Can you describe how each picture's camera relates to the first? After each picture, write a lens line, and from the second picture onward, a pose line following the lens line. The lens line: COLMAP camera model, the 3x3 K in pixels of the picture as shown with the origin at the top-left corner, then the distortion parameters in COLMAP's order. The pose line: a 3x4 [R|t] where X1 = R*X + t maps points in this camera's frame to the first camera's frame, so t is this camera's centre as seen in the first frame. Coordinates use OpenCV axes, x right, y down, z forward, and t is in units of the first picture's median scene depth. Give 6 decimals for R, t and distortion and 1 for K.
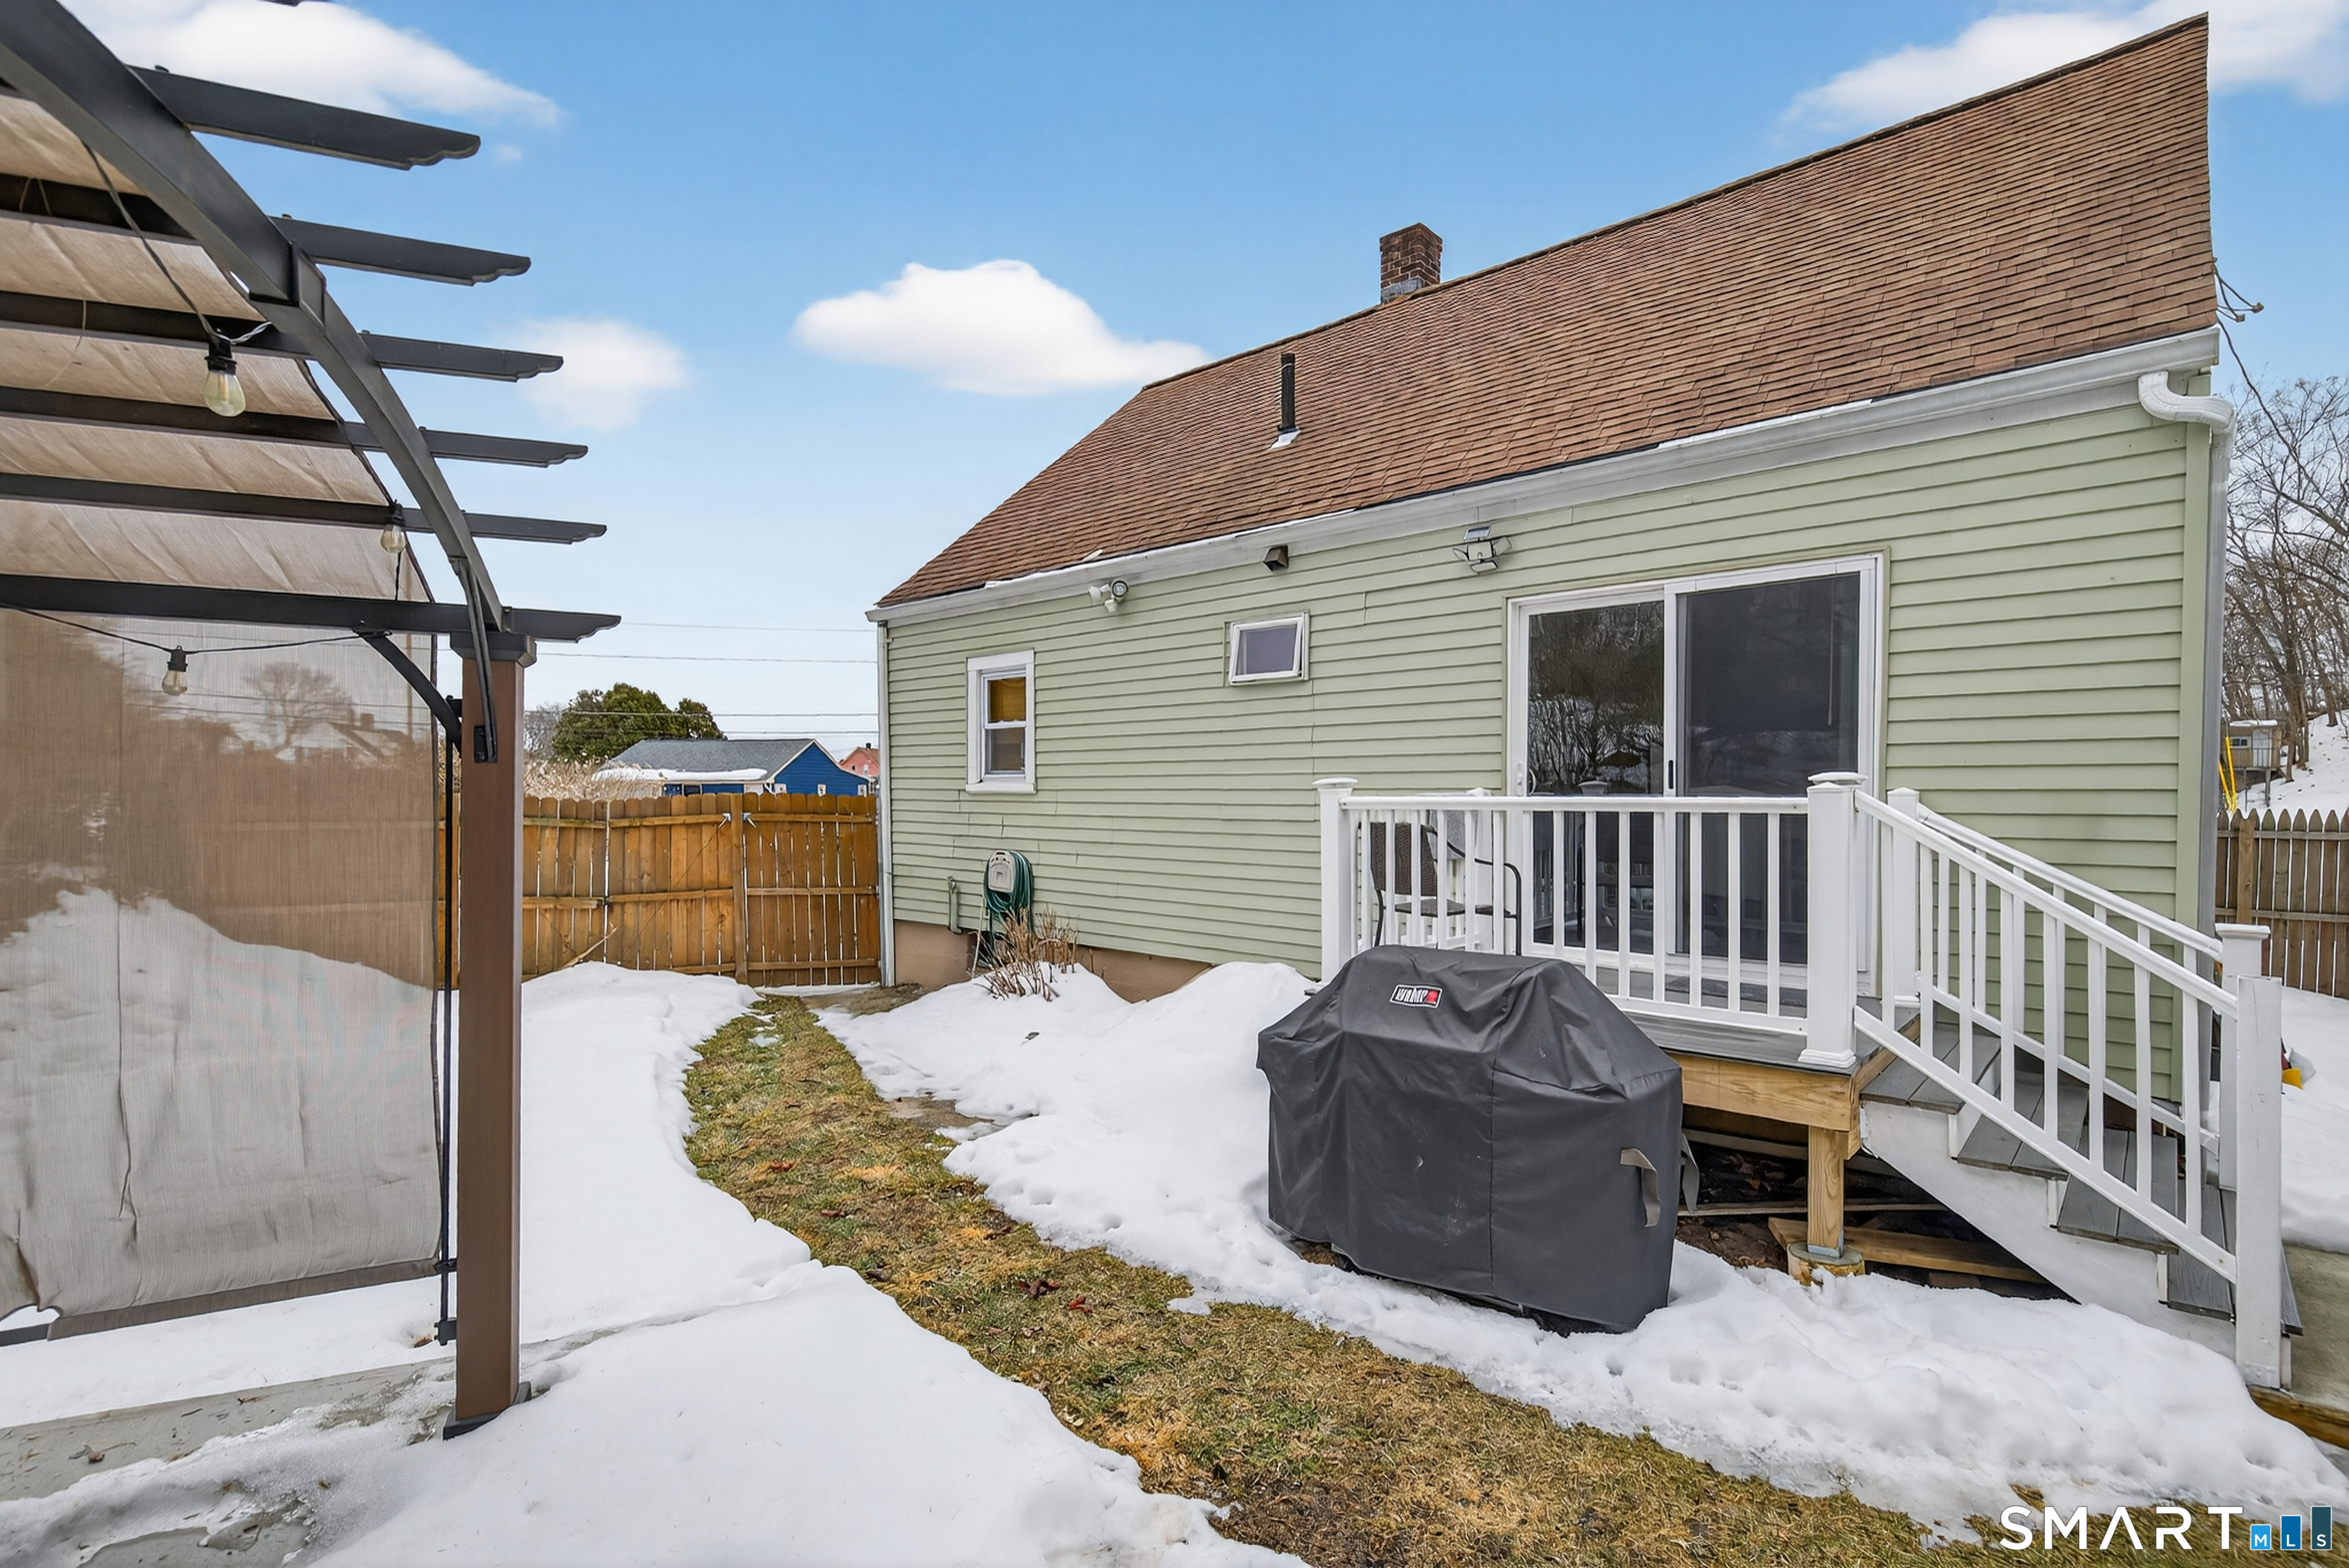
lens RADIAL K [[1063.9, 0, 1194.8], [0, 1063.9, 767.6], [0, 0, 1]] dist [0.000669, 0.000125]
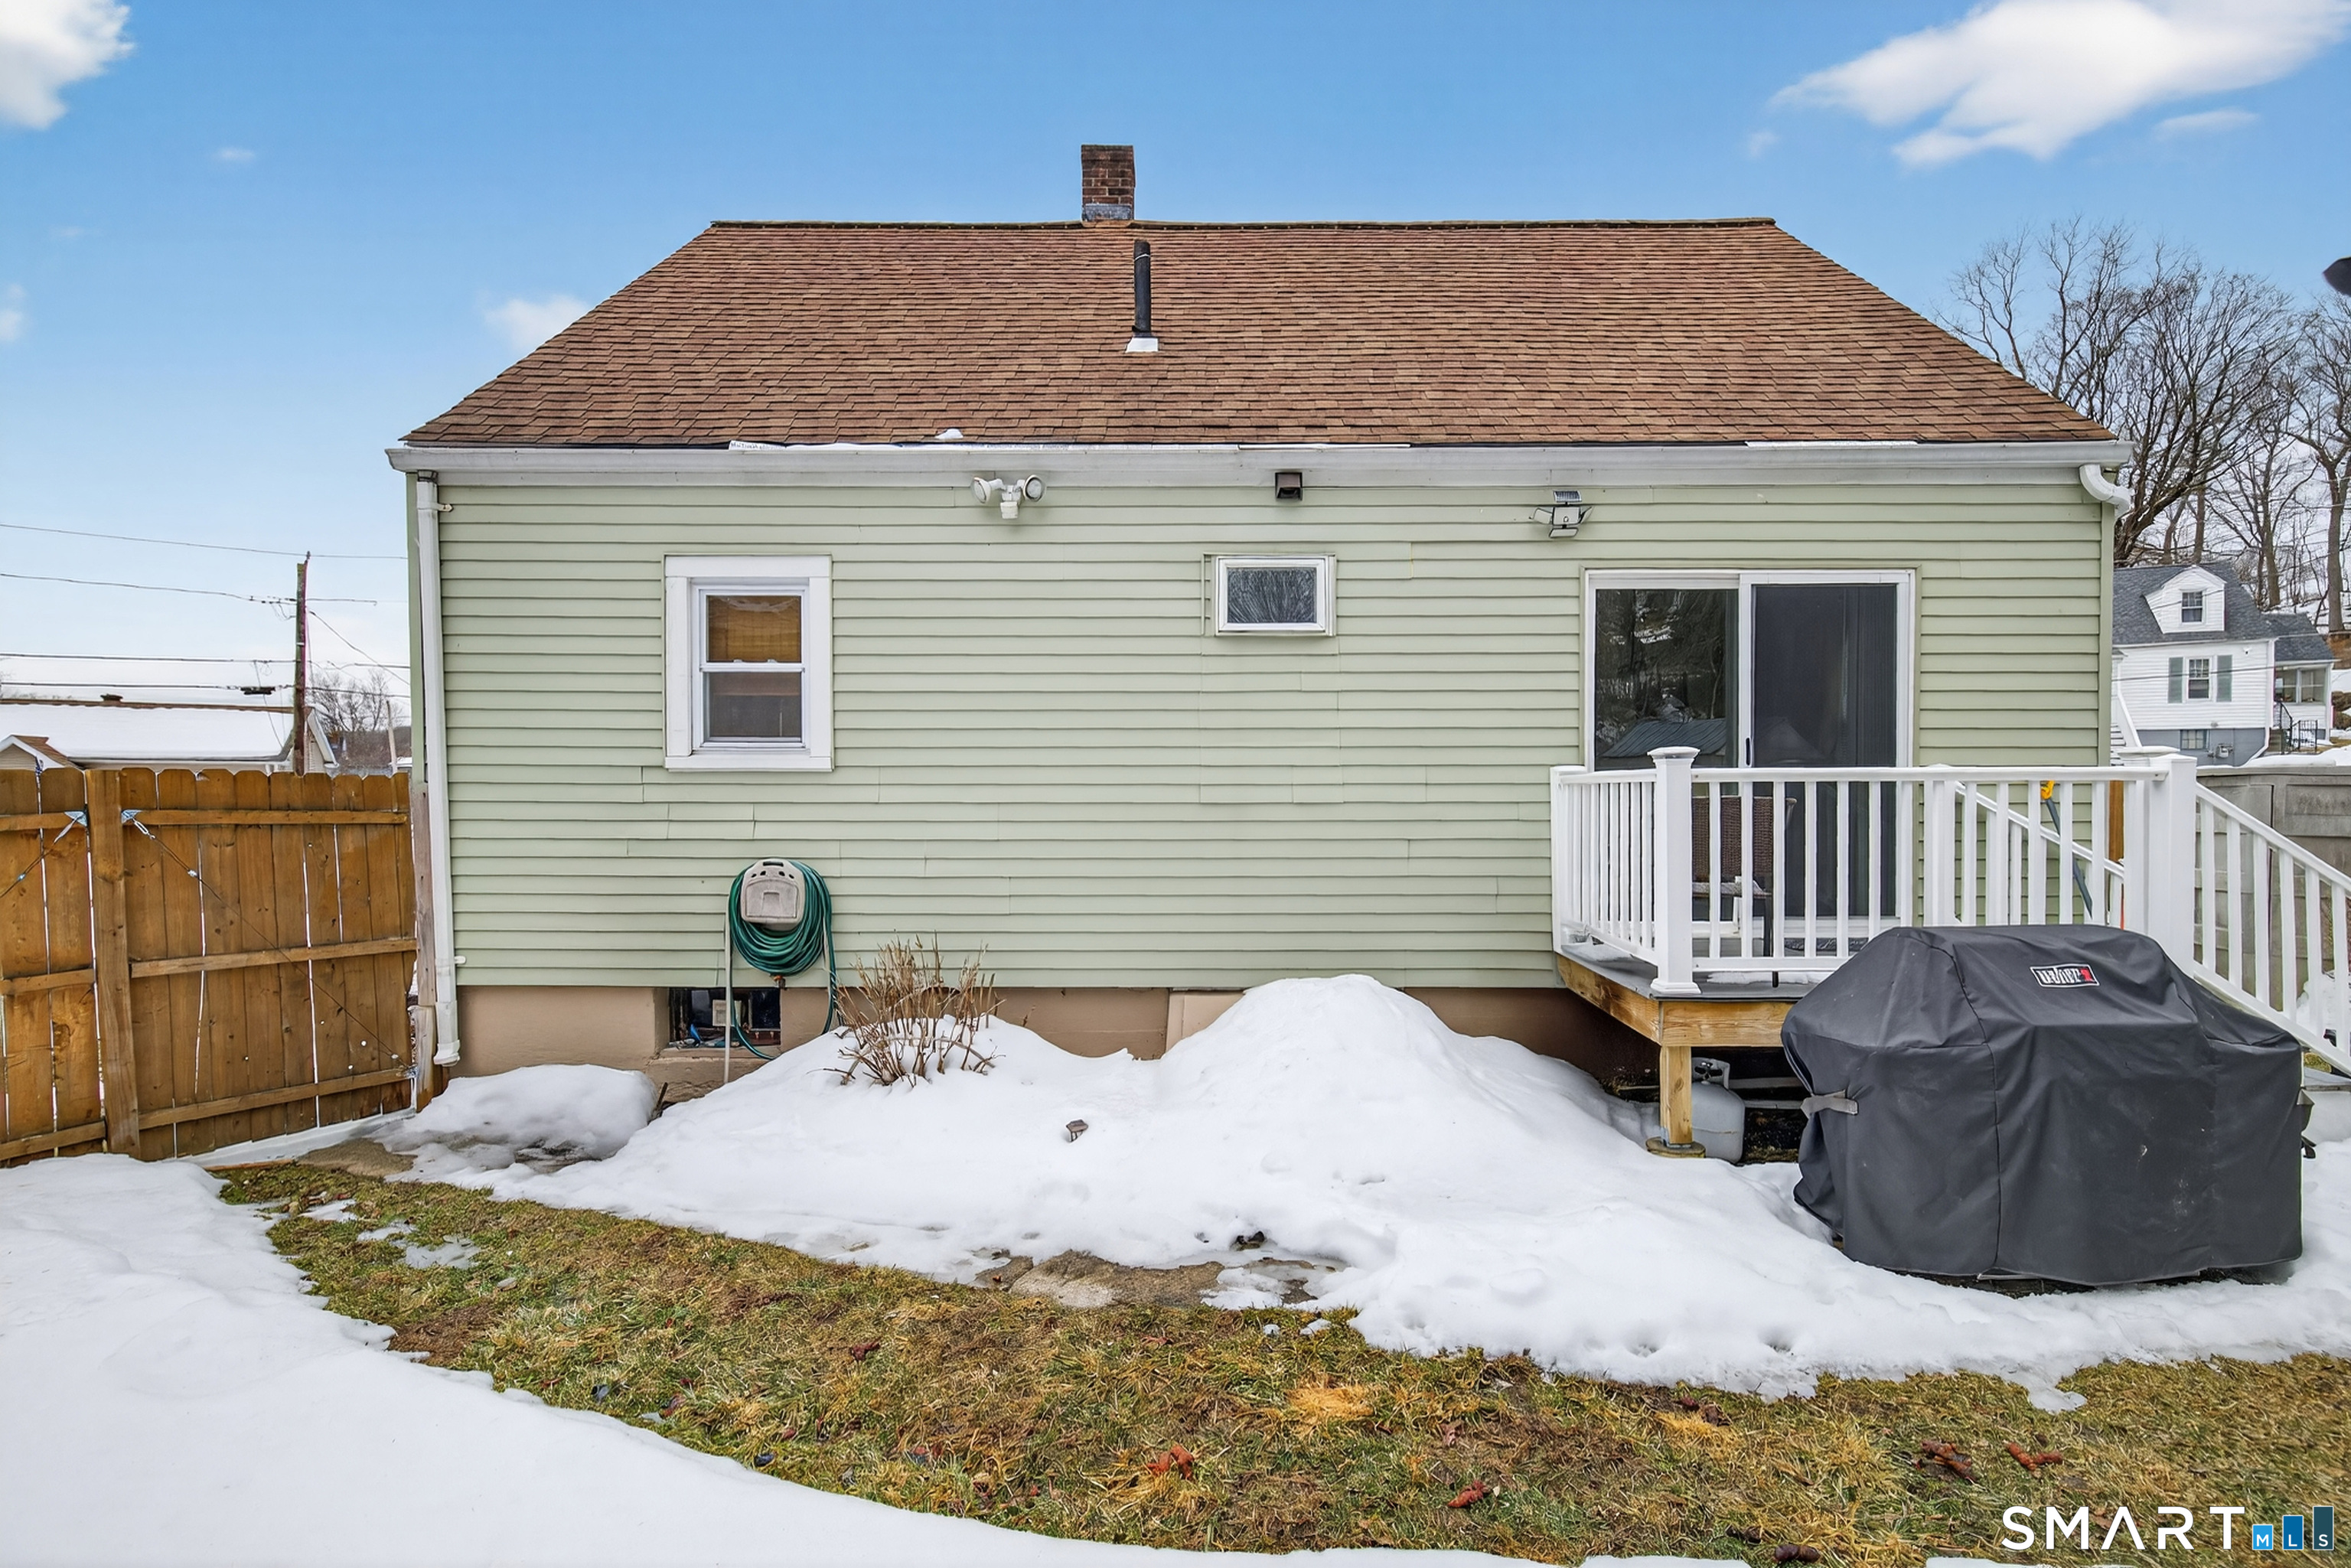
lens RADIAL K [[1064.9, 0, 1195.8], [0, 1064.9, 767.6], [0, 0, 1]] dist [0.000669, 0.000125]
pose [[0.751085, 0.009395, 0.660139, -0.502052], [-0.013531, 0.999908, 0.001165, 0.021265], [-0.660067, -0.009807, 0.751143, 0.411270]]
